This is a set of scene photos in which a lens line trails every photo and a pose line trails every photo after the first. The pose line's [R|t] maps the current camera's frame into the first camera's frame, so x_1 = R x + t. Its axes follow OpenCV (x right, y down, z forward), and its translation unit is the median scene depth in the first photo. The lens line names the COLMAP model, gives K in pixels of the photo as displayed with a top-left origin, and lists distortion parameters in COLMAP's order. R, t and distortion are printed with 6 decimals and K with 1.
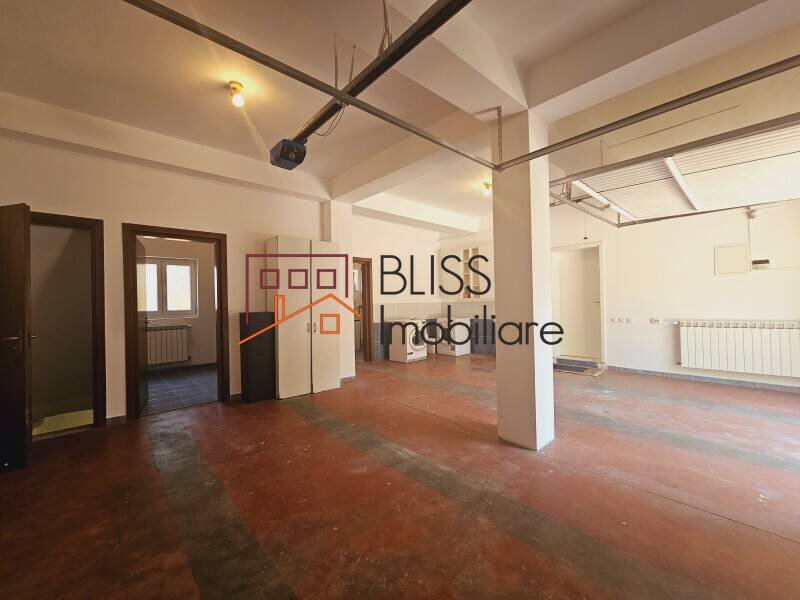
lens RADIAL K [[325.7, 0, 399.4], [0, 325.7, 300.3], [0, 0, 1]] dist [-0.000616, 0.000144]
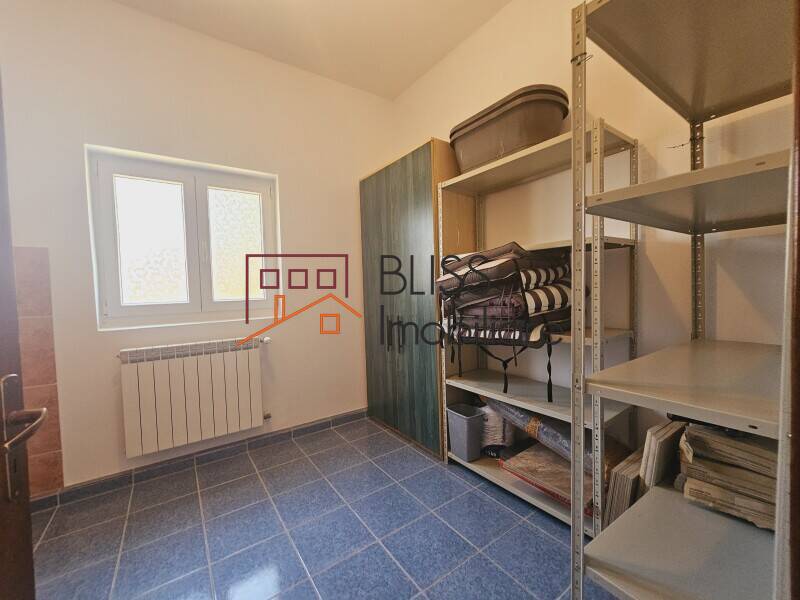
lens RADIAL K [[325.7, 0, 399.9], [0, 325.7, 299.9], [0, 0, 1]] dist [-0.000616, 0.000144]
pose [[0.991018, 0.000204, -0.133725, -0.430835], [0.005628, 0.999049, 0.043227, 0.014836], [0.133607, -0.043591, 0.990075, 0.633019]]
